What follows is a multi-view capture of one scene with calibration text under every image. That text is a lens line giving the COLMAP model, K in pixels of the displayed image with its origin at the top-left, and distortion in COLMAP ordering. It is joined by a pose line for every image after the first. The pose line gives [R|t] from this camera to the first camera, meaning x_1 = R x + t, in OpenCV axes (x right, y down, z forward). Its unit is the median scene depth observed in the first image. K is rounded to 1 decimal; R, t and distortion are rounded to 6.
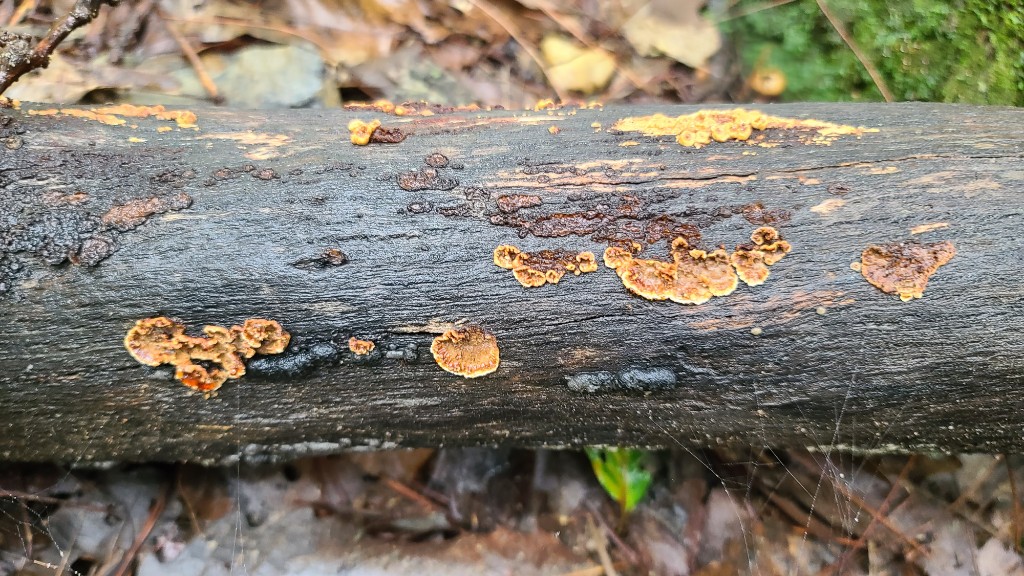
lens RADIAL K [[800.0, 0, 513.5], [0, 800.0, 291.1], [0, 0, 1]] dist [-0.063811, 0.039684]
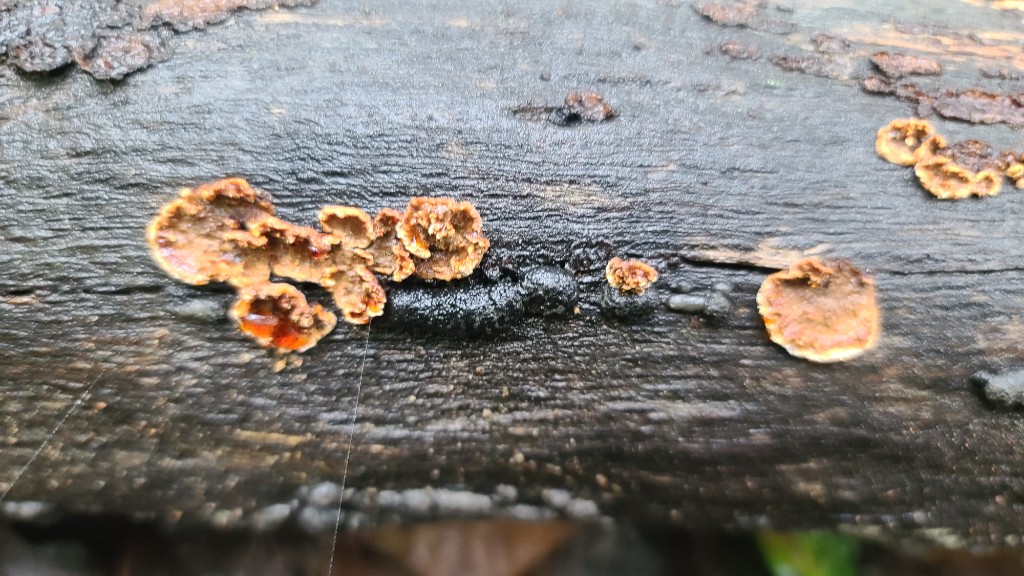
lens RADIAL K [[860.4, 0, 507.8], [0, 860.4, 280.3], [0, 0, 1]] dist [-0.117512, 0.040341]
pose [[0.990990, 0.107033, 0.080512, -0.304239], [-0.089048, 0.975563, -0.200865, 0.184052], [-0.100044, 0.191886, 0.976305, 0.457285]]
